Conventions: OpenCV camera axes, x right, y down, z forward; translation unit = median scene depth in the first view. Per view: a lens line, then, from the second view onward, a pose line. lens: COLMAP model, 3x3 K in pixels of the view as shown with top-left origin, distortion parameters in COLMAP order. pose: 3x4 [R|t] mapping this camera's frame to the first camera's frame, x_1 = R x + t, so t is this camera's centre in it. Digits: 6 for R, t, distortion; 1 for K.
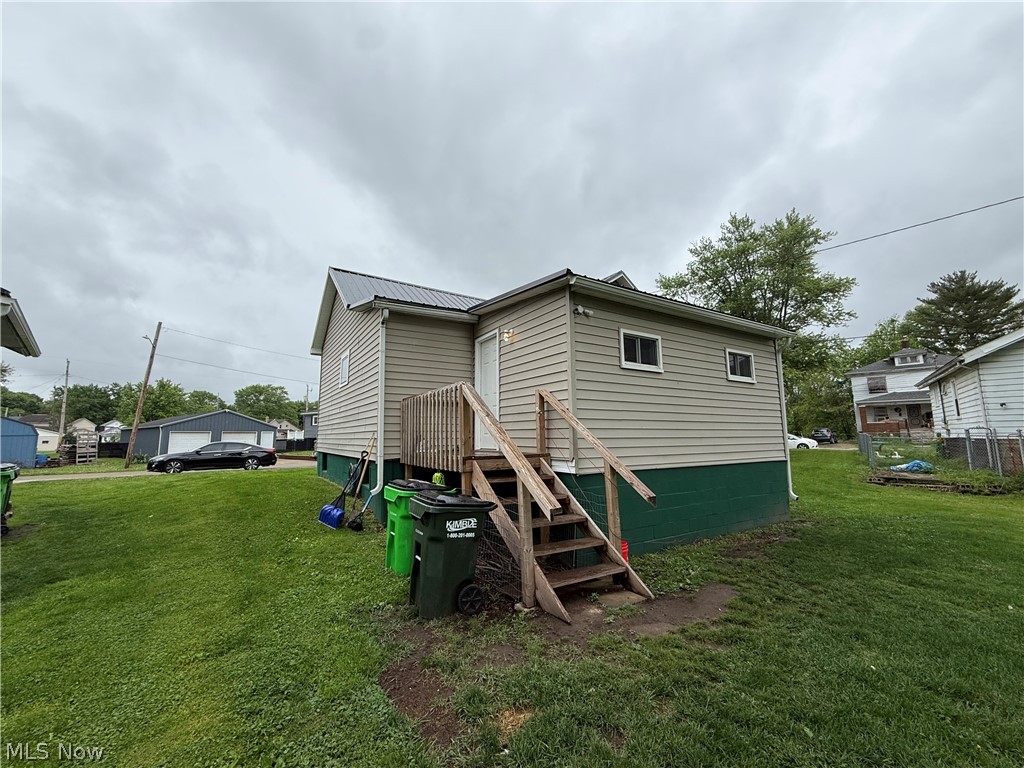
lens RADIAL K [[407.0, 0, 509.5], [0, 407.0, 385.0], [0, 0, 1]] dist [-0.001417, -0.000659]
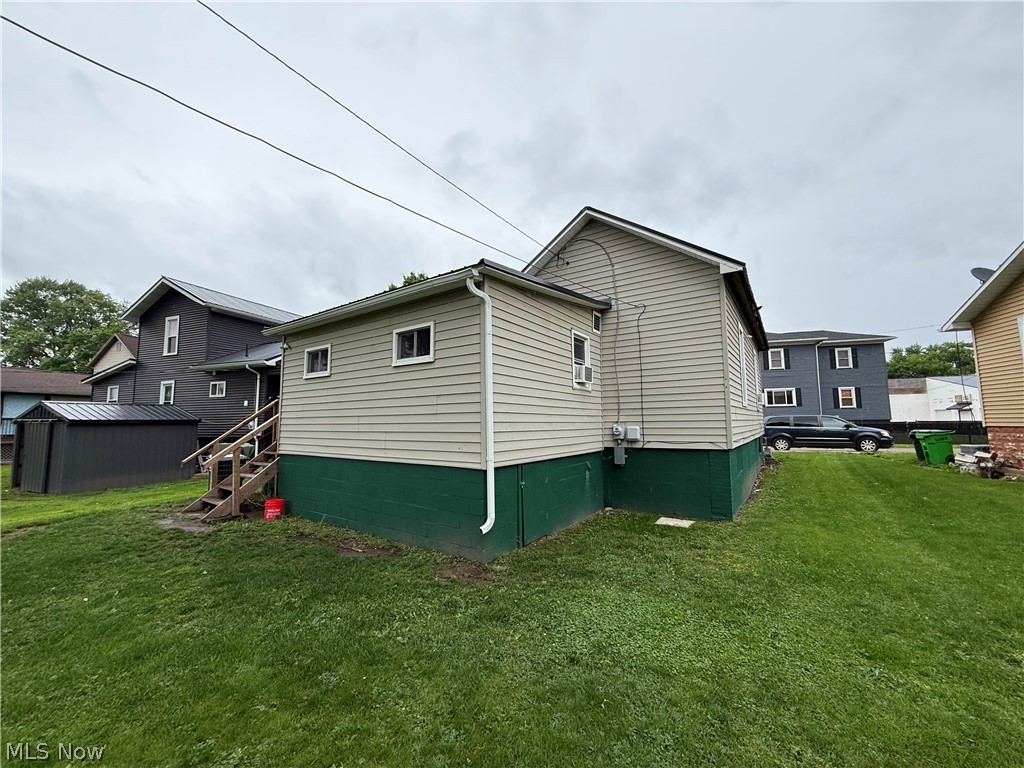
lens RADIAL K [[407.0, 0, 513.2], [0, 407.0, 388.7], [0, 0, 1]] dist [-0.001417, -0.000659]
pose [[0.390062, -0.078814, -0.917409, 1.347357], [0.125193, 0.991617, -0.031960, 0.088244], [0.912238, -0.102387, 0.396659, 0.832667]]
